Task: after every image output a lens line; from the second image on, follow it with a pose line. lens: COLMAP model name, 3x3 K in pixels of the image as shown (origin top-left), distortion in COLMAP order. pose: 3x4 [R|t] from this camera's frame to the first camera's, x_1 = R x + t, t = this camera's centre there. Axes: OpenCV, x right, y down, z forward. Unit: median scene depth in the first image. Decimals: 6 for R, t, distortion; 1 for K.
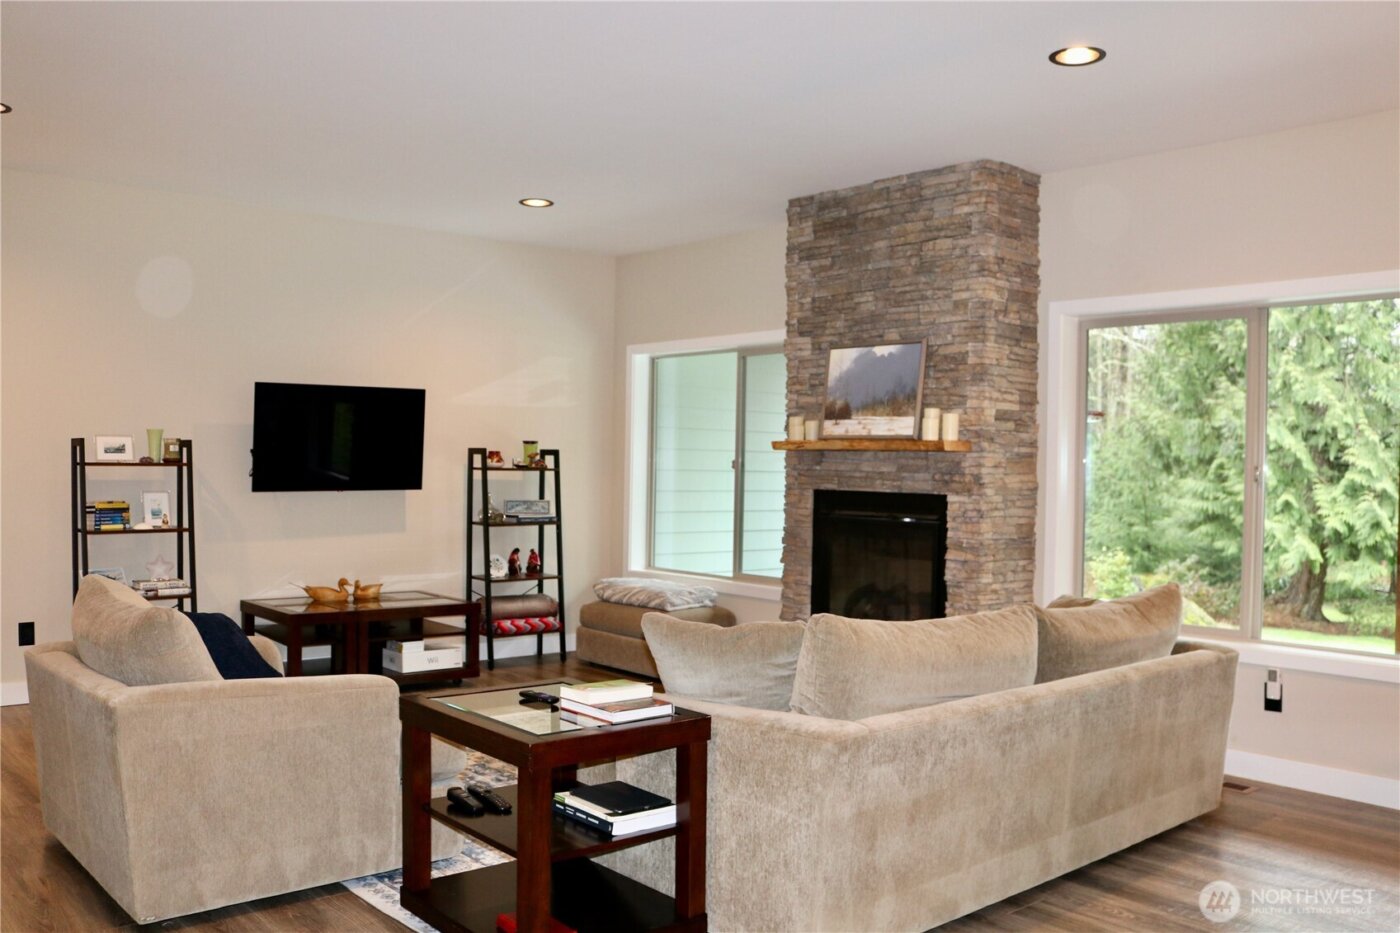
lens RADIAL K [[1168.7, 0, 706.1], [0, 1168.7, 477.8], [0, 0, 1]] dist [-0.079121, 0.030530]
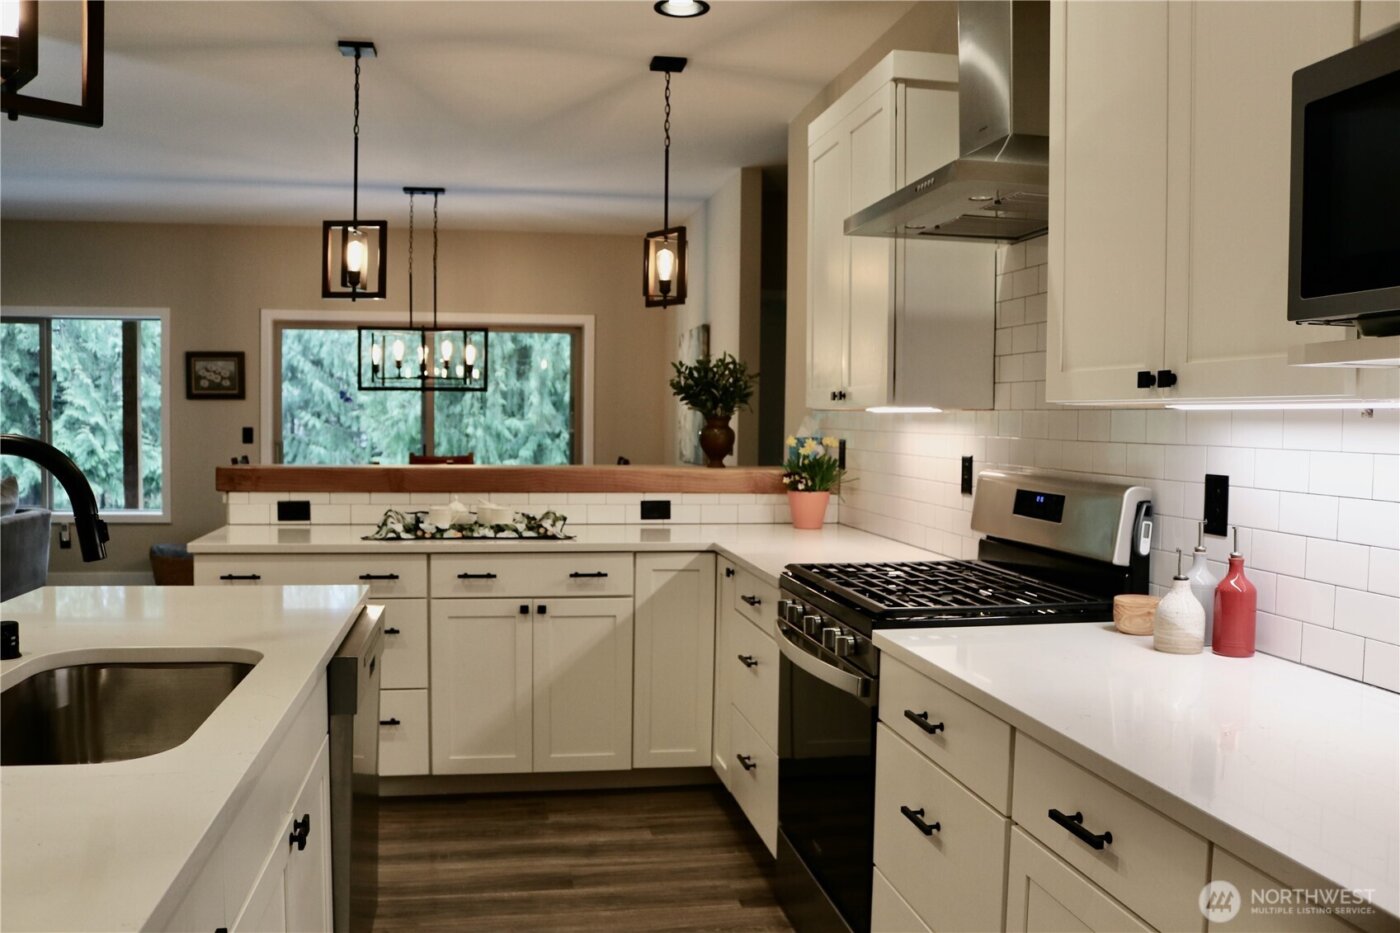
lens RADIAL K [[1168.7, 0, 701.4], [0, 1168.7, 475.6], [0, 0, 1]] dist [-0.079121, 0.030530]
pose [[0.513869, -0.058161, 0.855895, -0.127491], [0.010349, 0.998047, 0.061607, -0.002385], [-0.857806, -0.022800, 0.513467, -0.189539]]
